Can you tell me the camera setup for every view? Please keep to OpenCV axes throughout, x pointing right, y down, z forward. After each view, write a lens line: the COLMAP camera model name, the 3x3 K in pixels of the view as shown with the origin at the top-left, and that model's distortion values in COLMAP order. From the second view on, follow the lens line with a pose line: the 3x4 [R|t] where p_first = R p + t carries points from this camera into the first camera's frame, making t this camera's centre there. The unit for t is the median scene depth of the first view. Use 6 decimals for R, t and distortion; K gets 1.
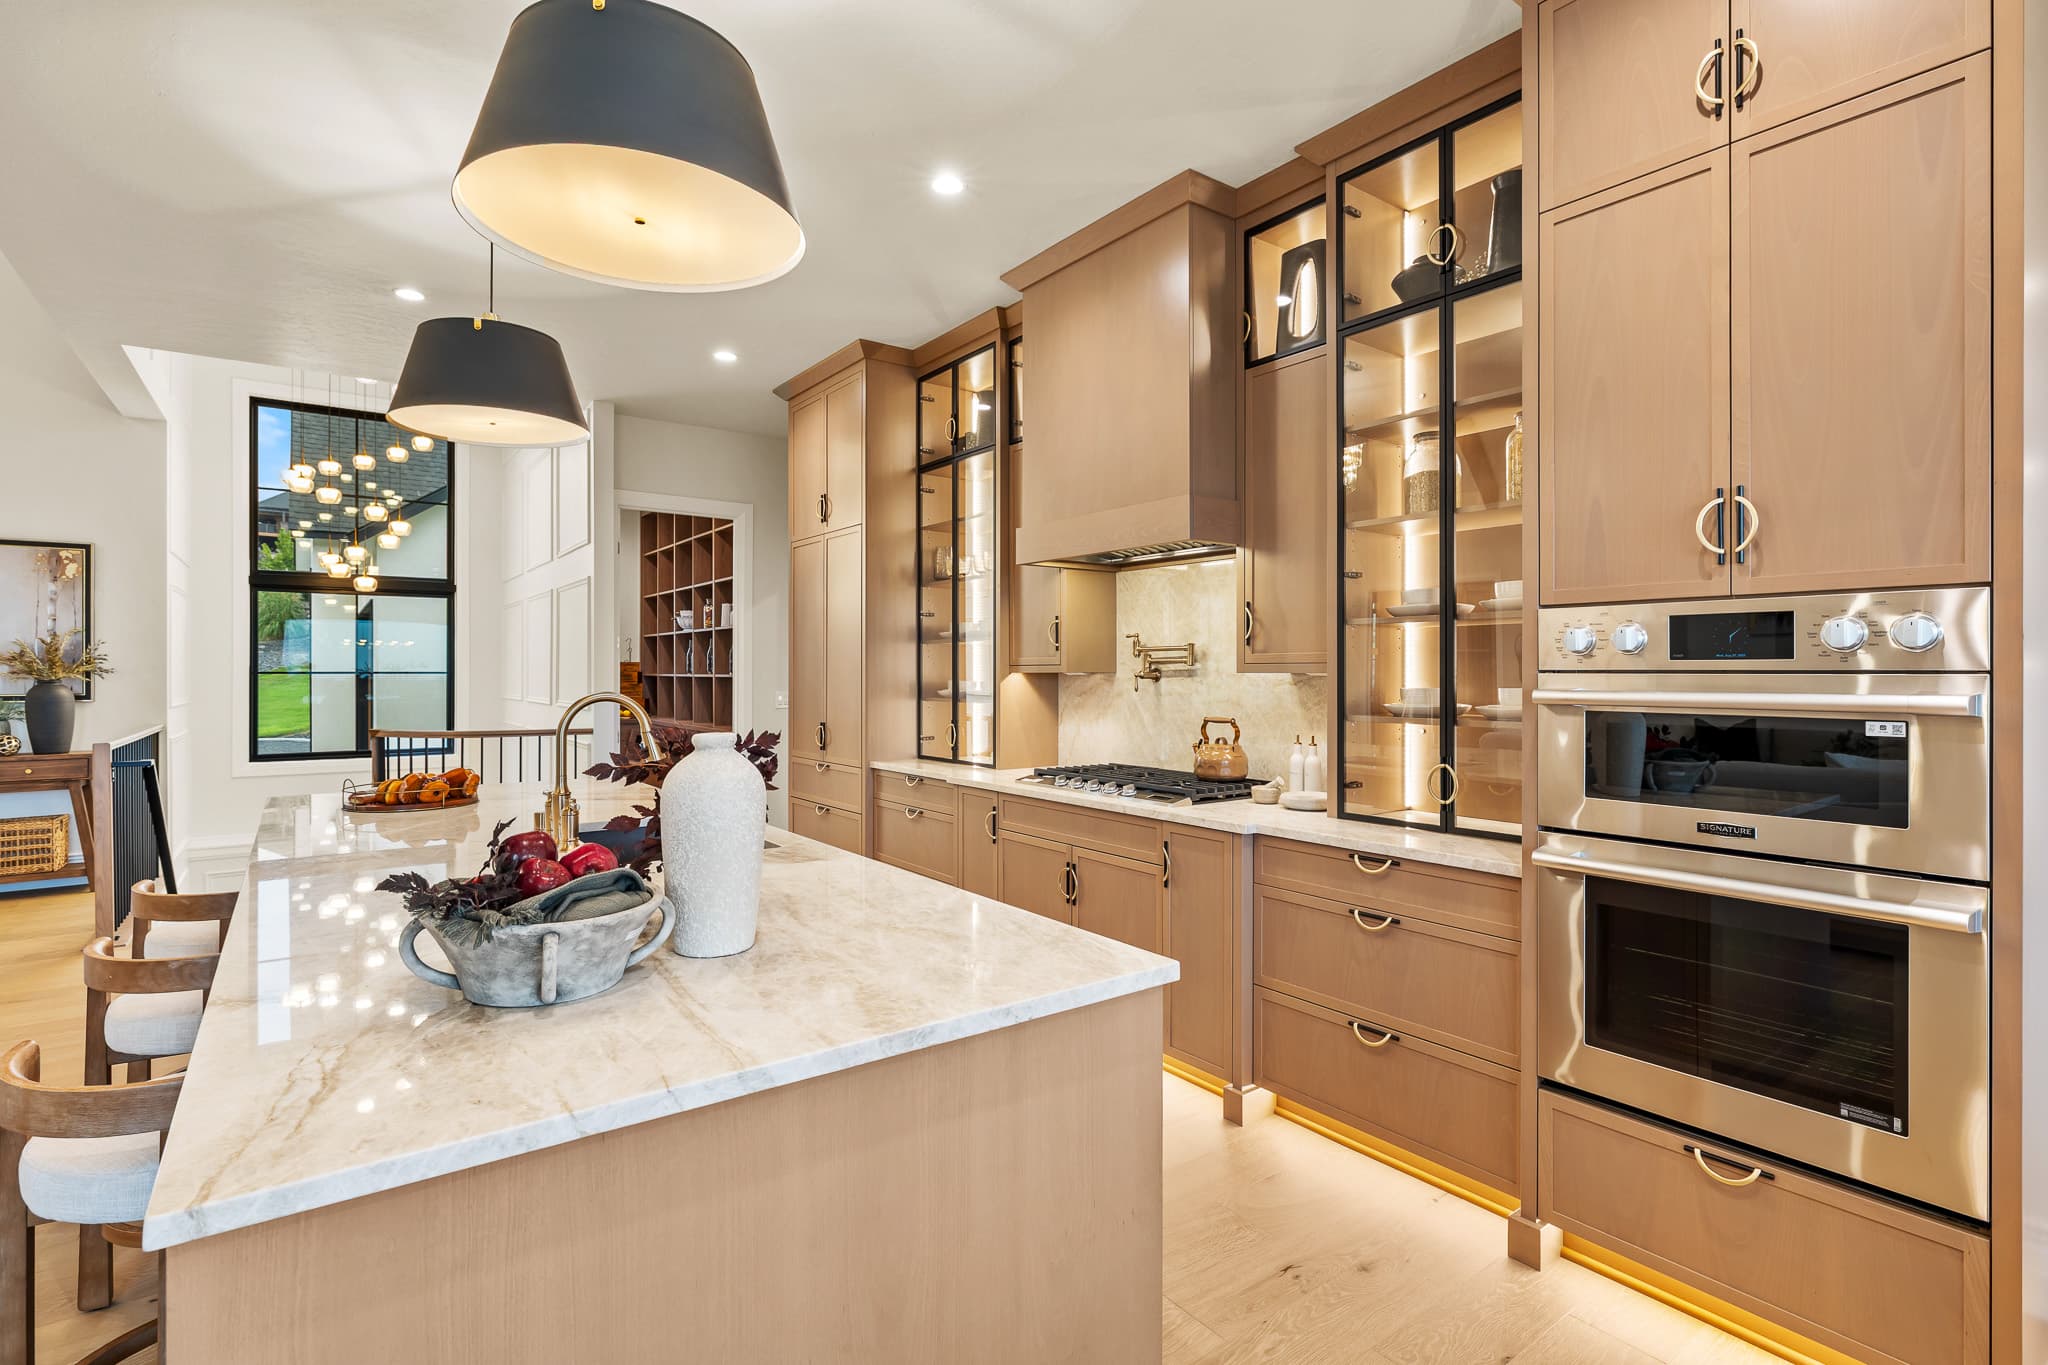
lens RADIAL K [[961.8, 0, 1046.1], [0, 961.8, 666.0], [0, 0, 1]] dist [0.000230, 0.000330]
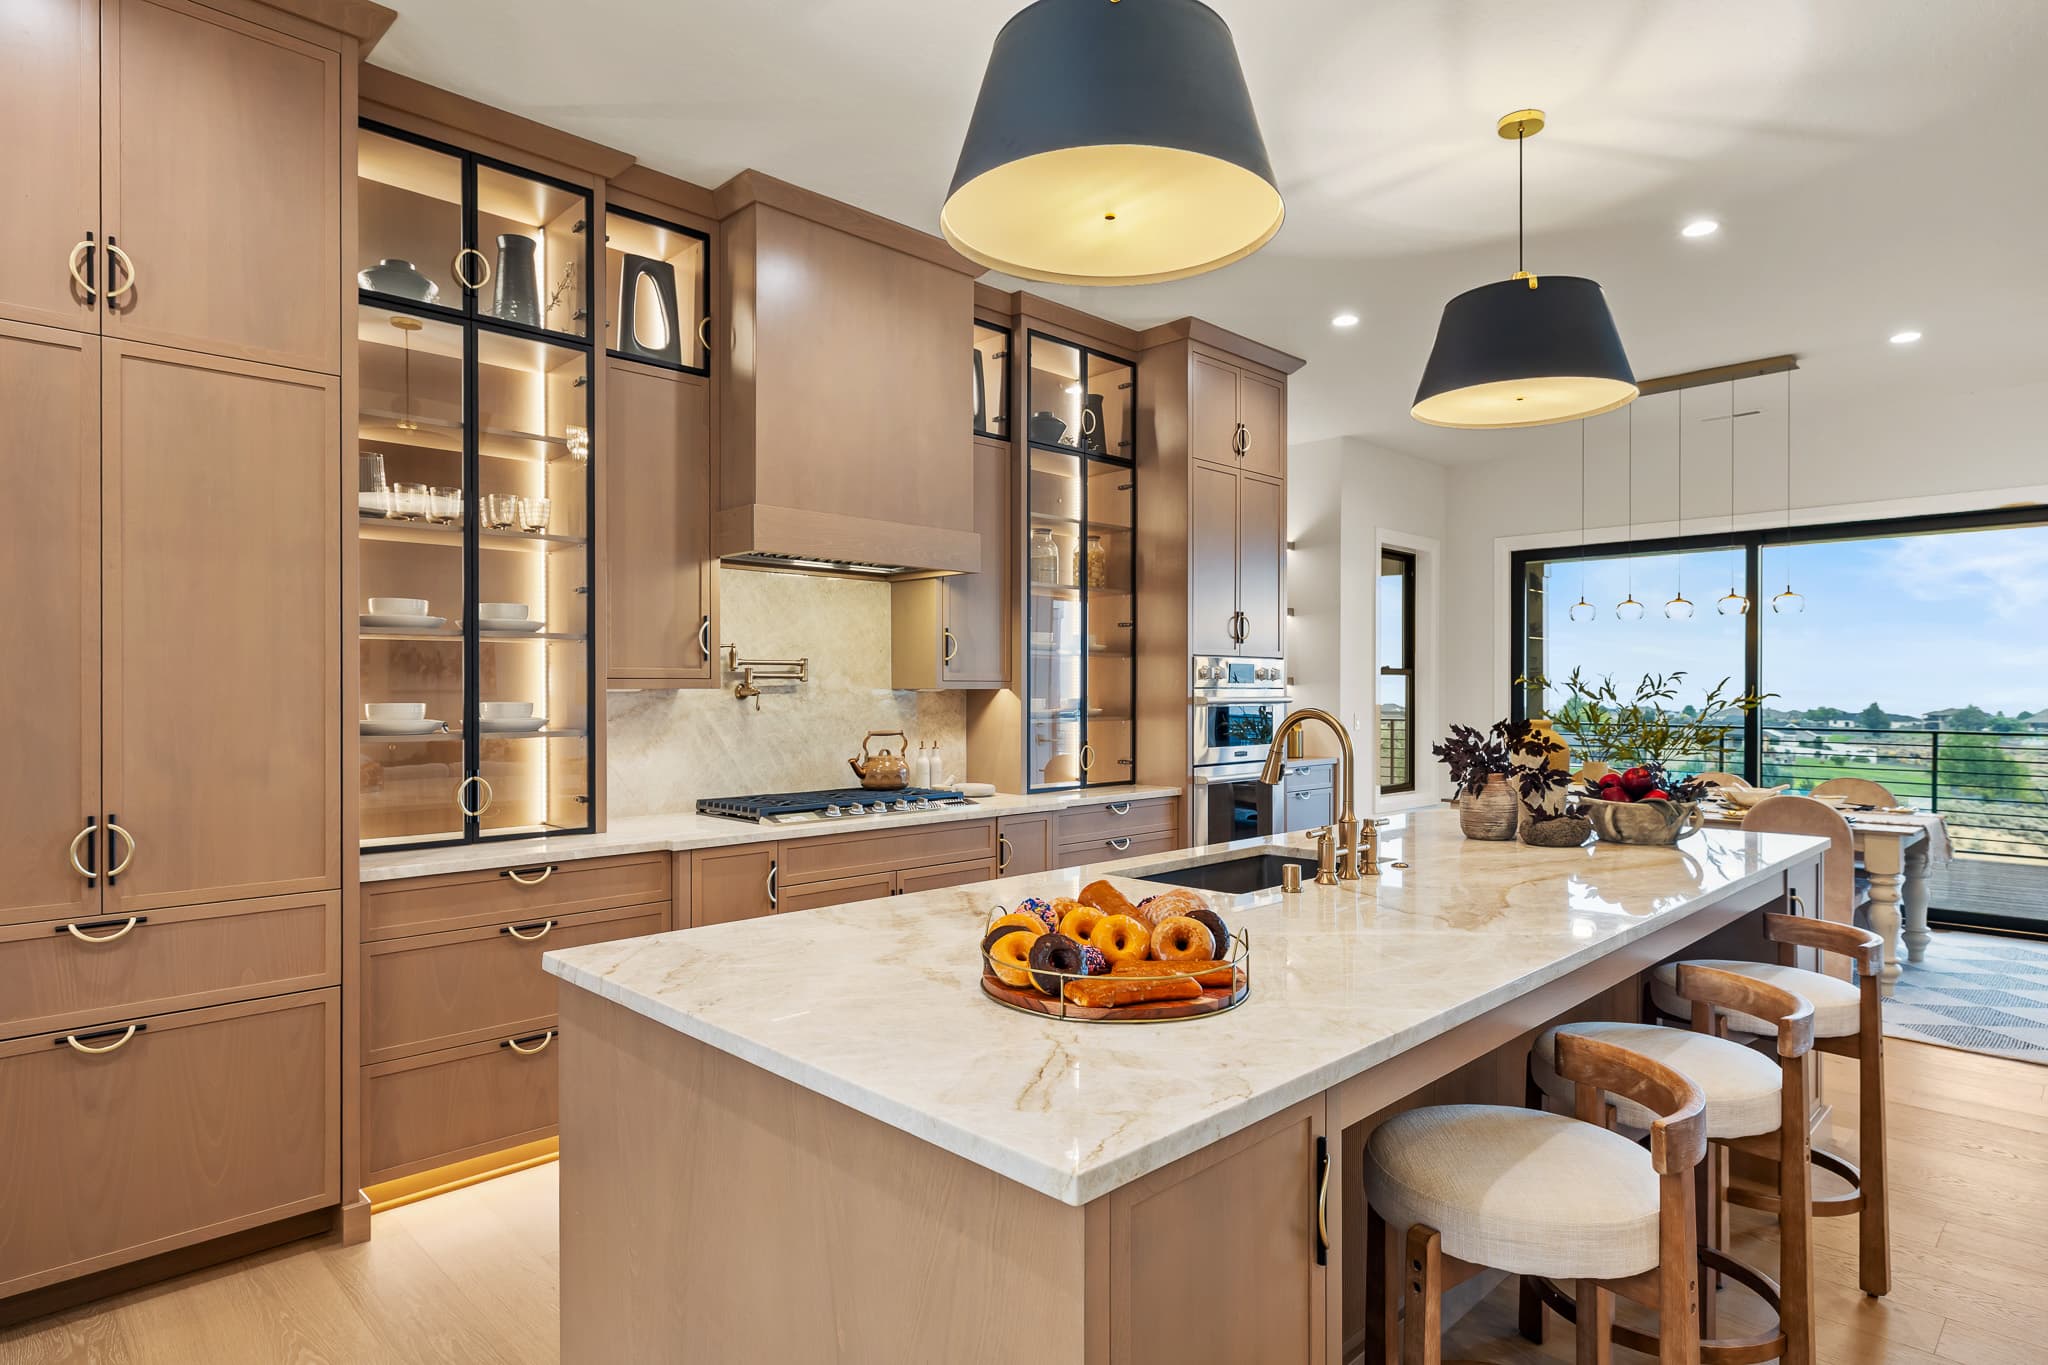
lens RADIAL K [[978.8, 0, 1024.0], [0, 978.8, 682.5], [0, 0, 1]] dist [-0.009582, 0.001355]
pose [[-0.059762, 0.011181, 0.998150, -1.088639], [-0.002758, 0.999932, -0.011366, 0.014123], [-0.998209, -0.003432, -0.059727, 1.082573]]
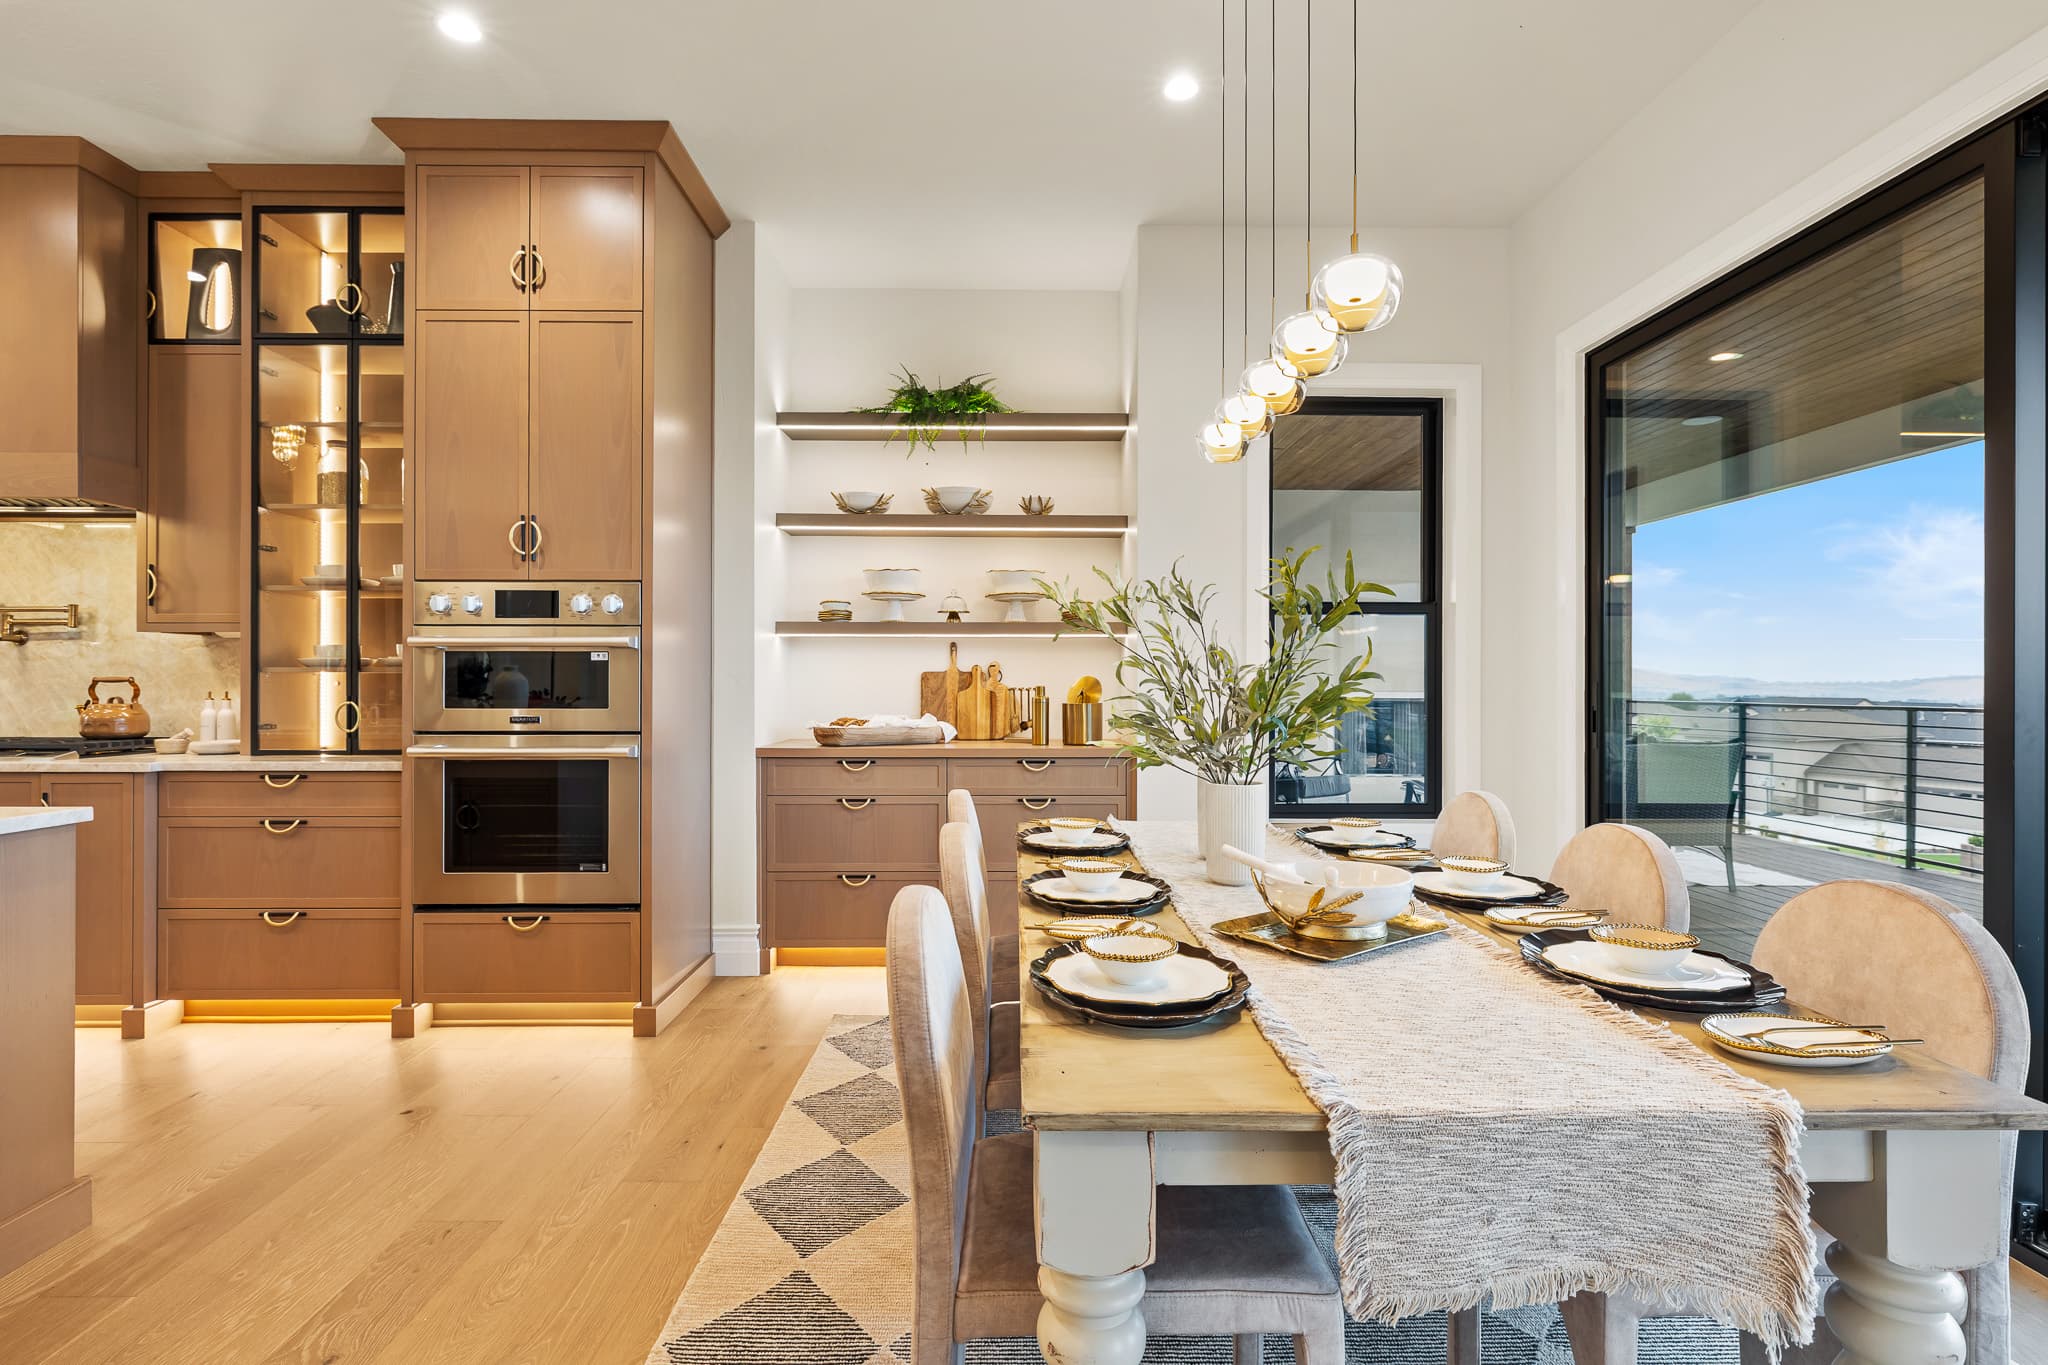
lens RADIAL K [[978.8, 0, 1024.0], [0, 978.8, 682.5], [0, 0, 1]] dist [-0.009582, 0.001355]
pose [[0.586430, 0.000784, 0.809999, -0.102865], [-0.004210, 0.999989, 0.002081, 0.063097], [-0.809989, -0.004630, 0.586427, -0.449232]]
